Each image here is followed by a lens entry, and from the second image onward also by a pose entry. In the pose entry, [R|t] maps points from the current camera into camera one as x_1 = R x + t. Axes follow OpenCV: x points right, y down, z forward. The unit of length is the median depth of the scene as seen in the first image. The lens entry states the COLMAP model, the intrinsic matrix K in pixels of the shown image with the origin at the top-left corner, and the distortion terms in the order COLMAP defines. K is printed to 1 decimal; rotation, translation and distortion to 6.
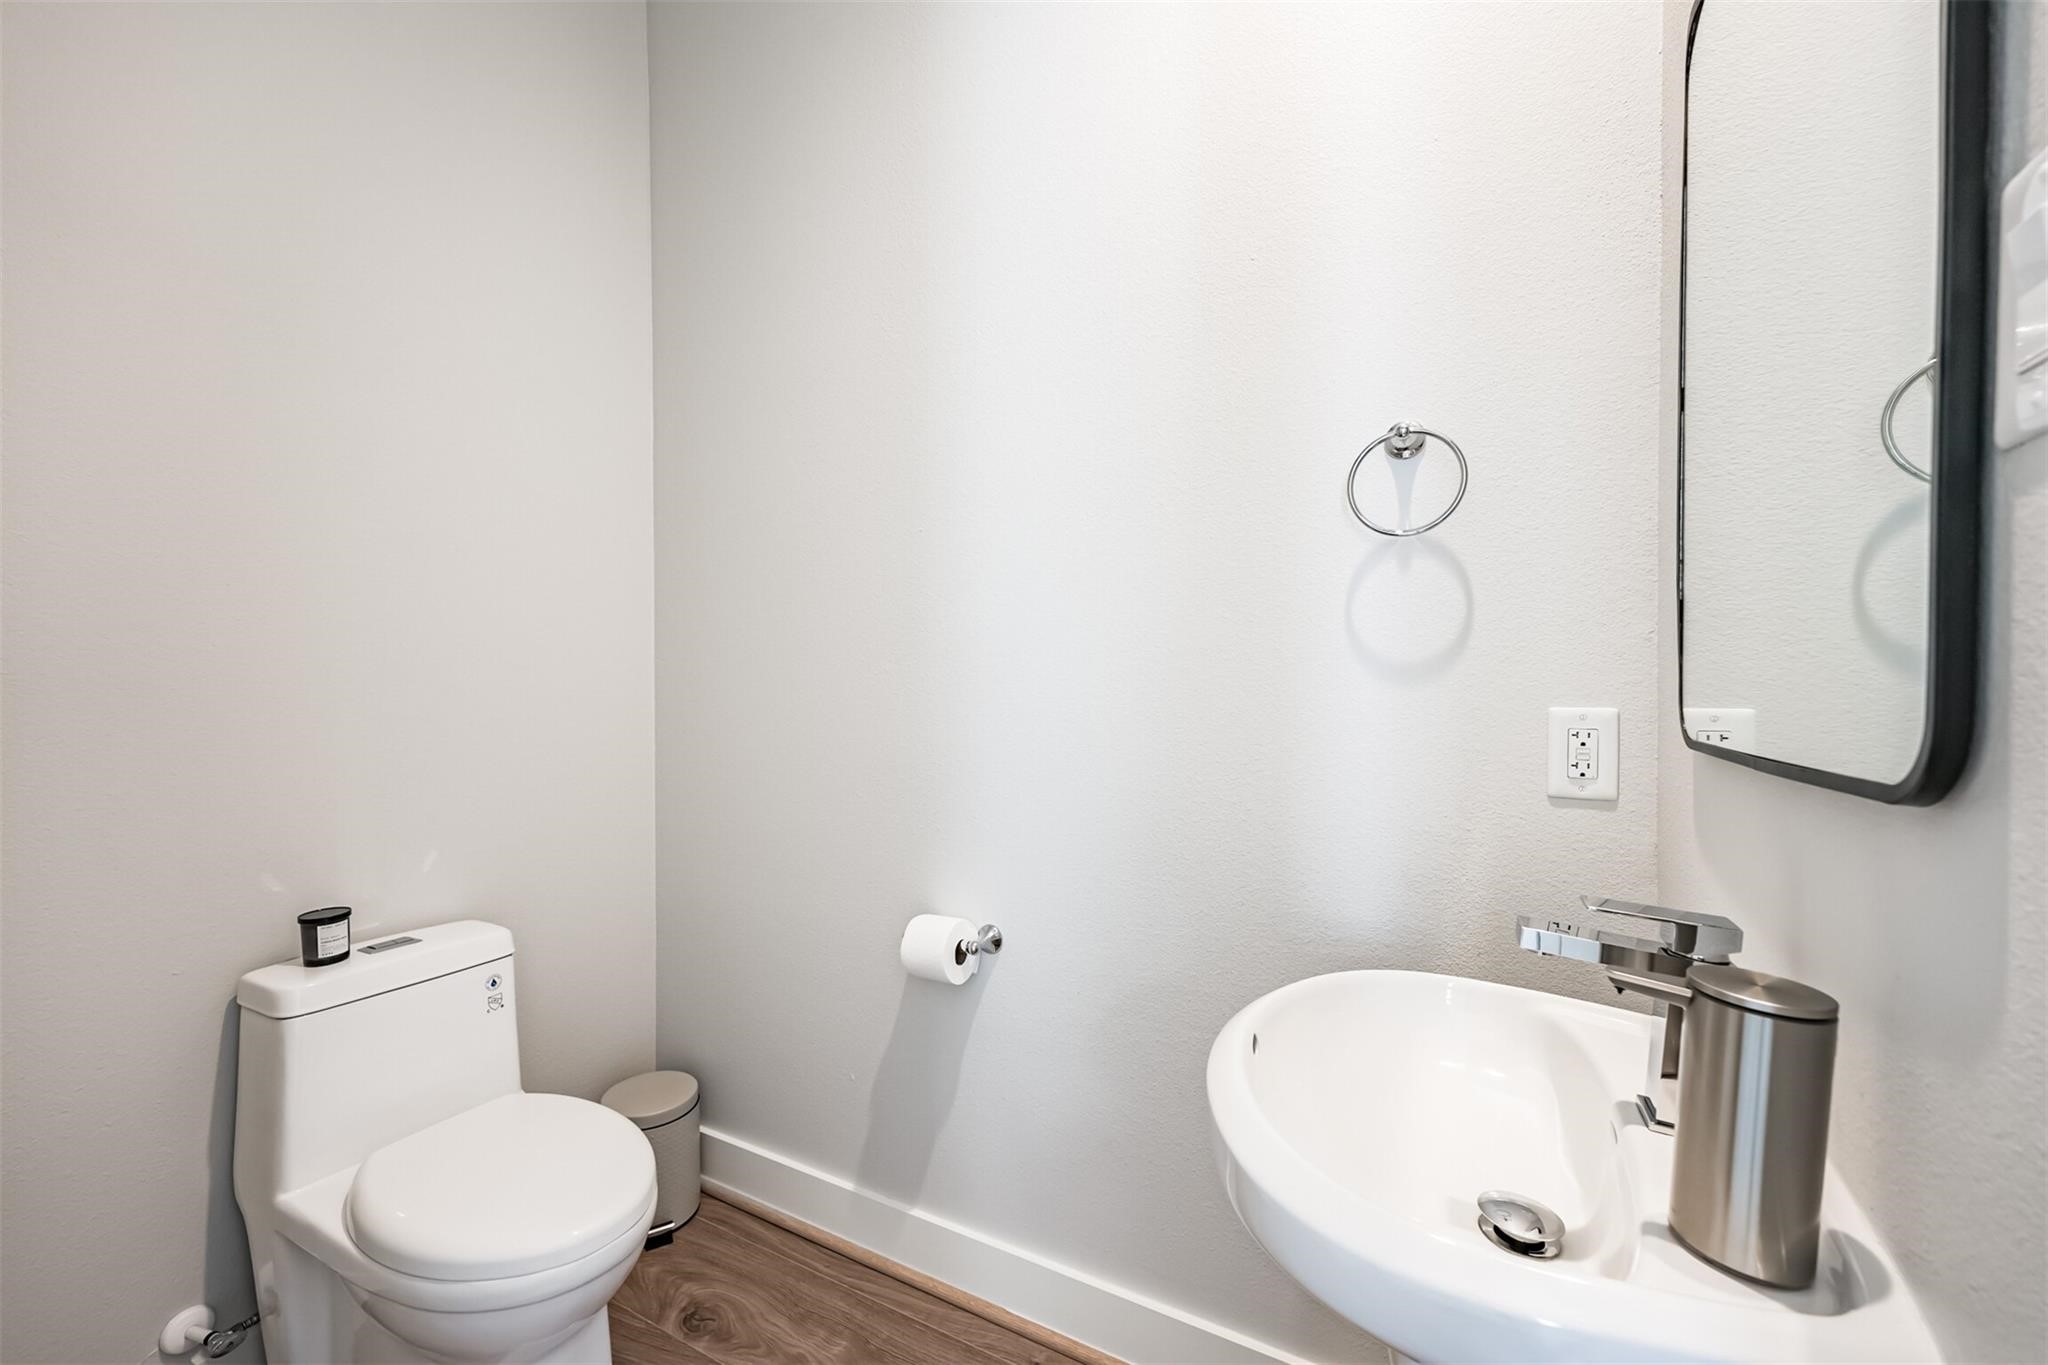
lens RADIAL K [[806.7, 0, 1020.6], [0, 806.7, 690.2], [0, 0, 1]] dist [0.004831, 0.000499]
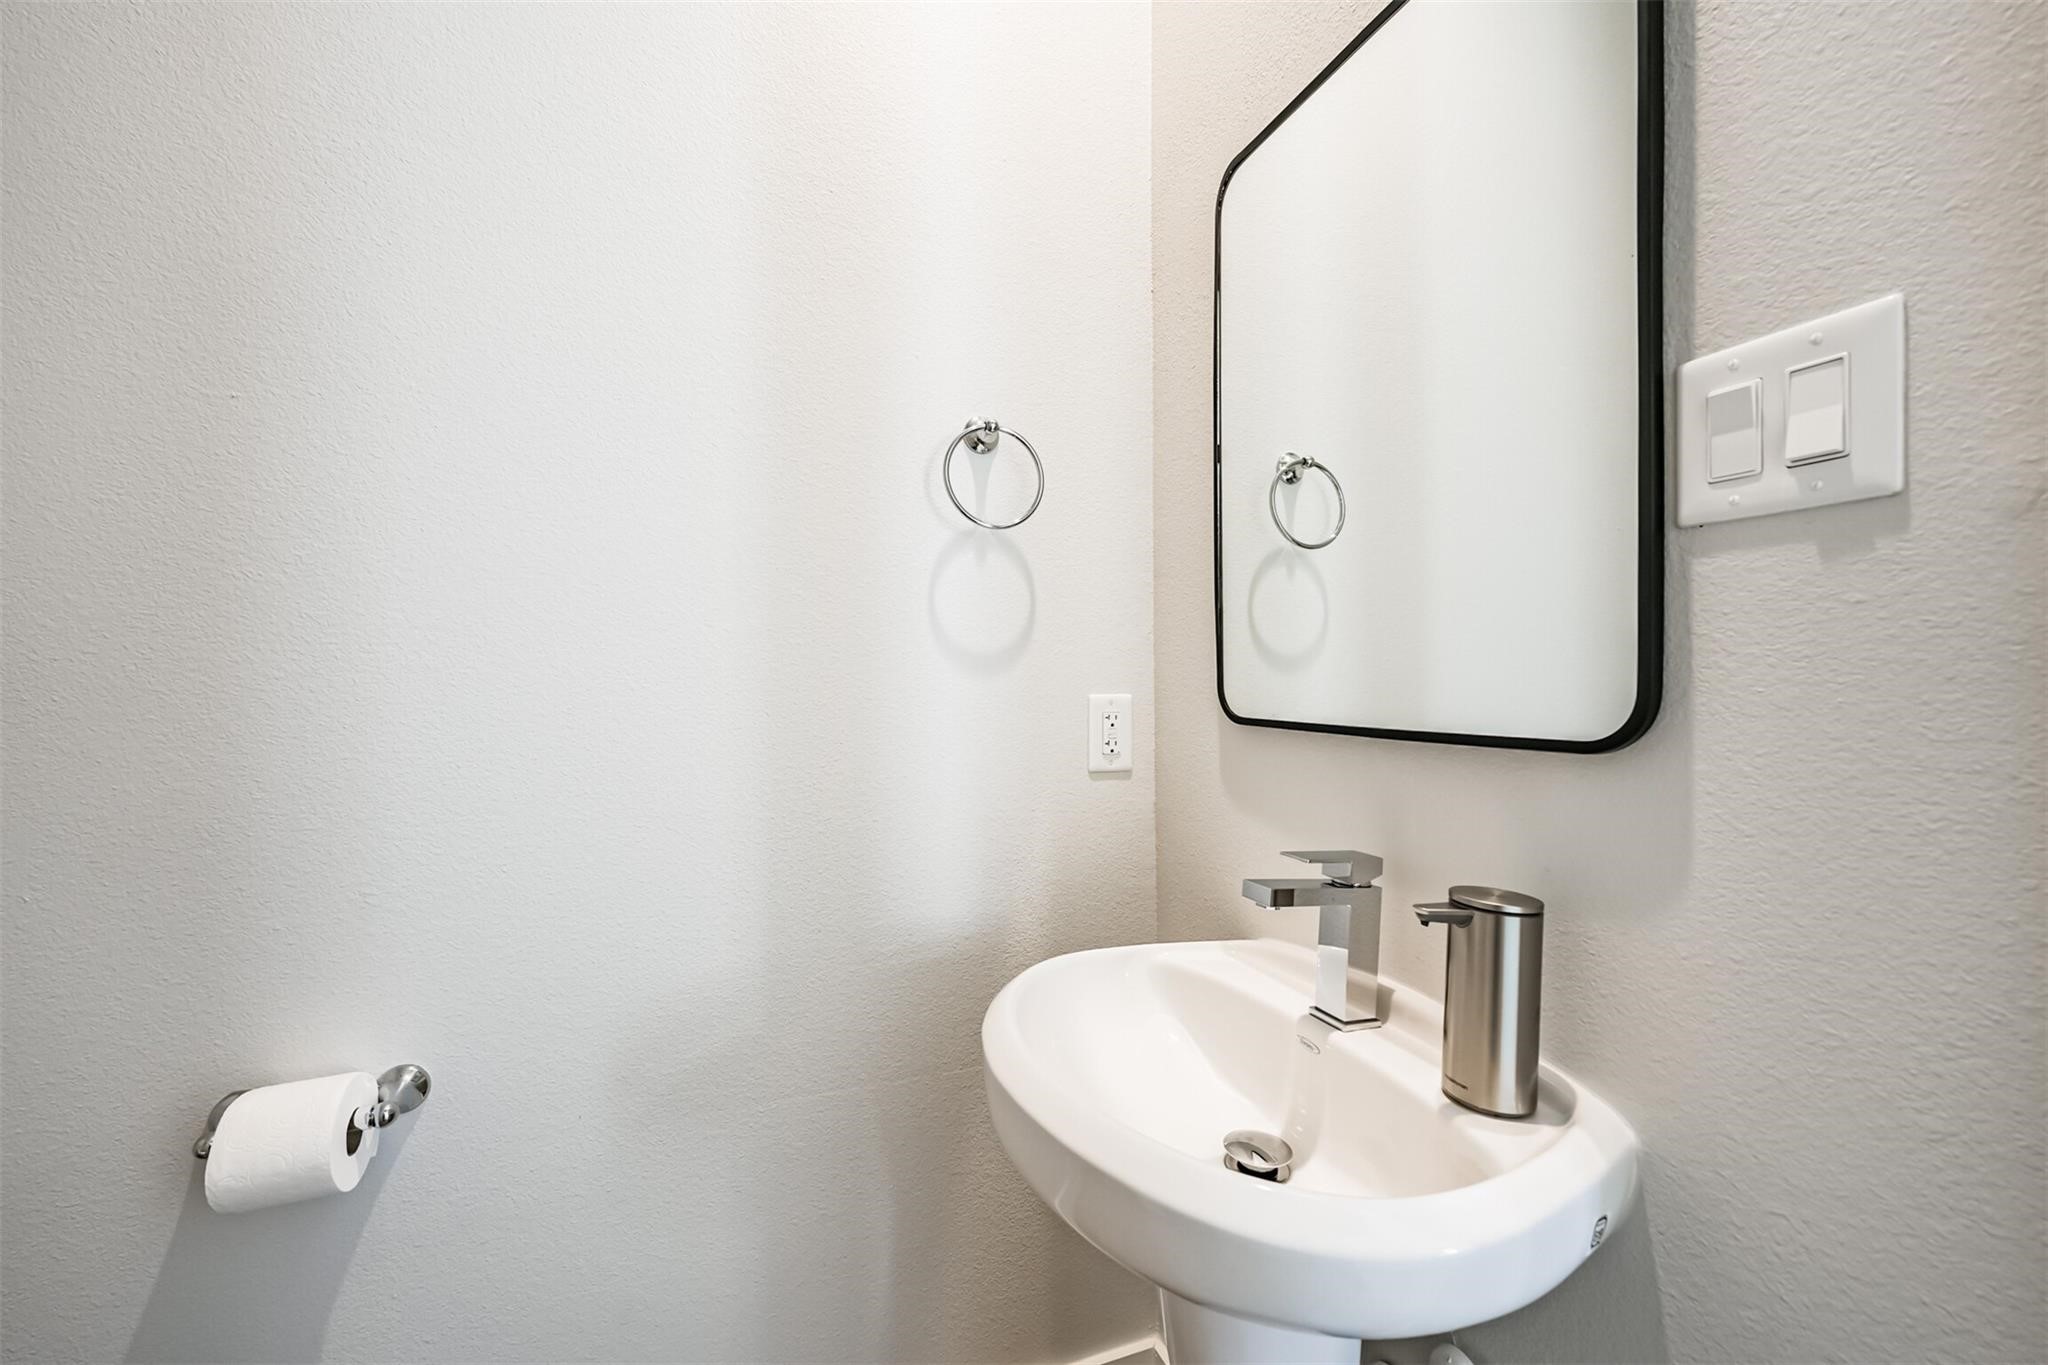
lens RADIAL K [[810.7, 0, 1021.4], [0, 810.7, 667.9], [0, 0, 1]] dist [0.008525, 0.000049]
pose [[0.641906, 0.009463, 0.766725, -0.299474], [0.003737, 0.999873, -0.015469, 0.000745], [-0.766774, 0.012795, 0.641789, 0.335570]]
